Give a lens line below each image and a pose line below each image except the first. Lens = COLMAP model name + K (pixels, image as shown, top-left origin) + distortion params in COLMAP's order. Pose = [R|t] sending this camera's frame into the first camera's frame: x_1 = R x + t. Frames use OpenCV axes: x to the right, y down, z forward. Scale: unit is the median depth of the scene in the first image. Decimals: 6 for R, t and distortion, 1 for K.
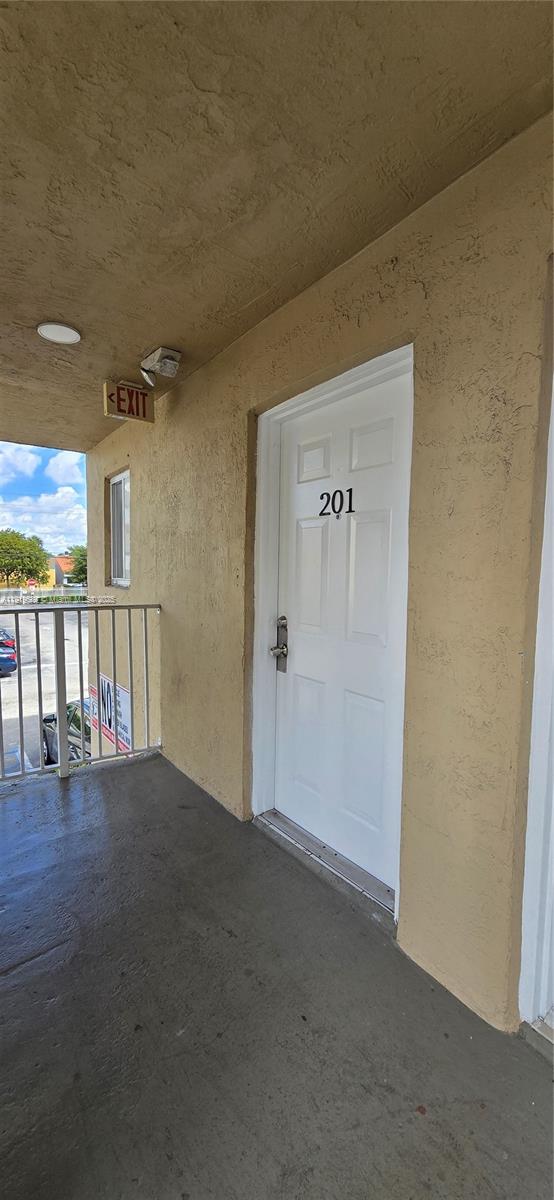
lens RADIAL K [[479.0, 0, 274.8], [0, 479.0, 605.5], [0, 0, 1]] dist [-0.001228, -0.000050]
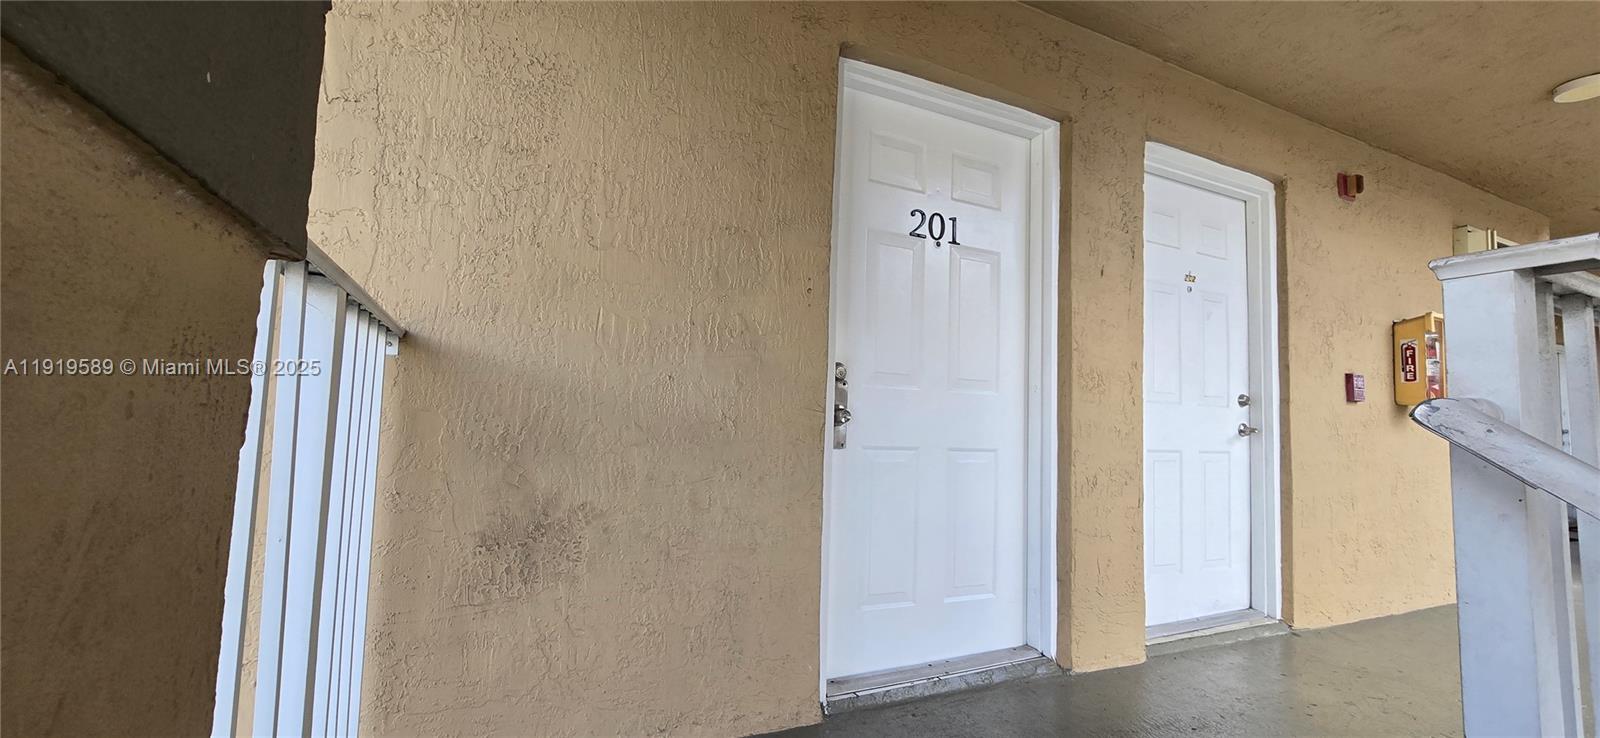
lens RADIAL K [[633.8, 0, 807.5], [0, 633.8, 376.4], [0, 0, 1]] dist [-0.000170, 0.000105]
pose [[0.185316, 0.064096, 0.980586, -0.803938], [0.038351, 0.996639, -0.072394, 0.097090], [-0.981930, 0.051023, 0.182235, 0.836736]]
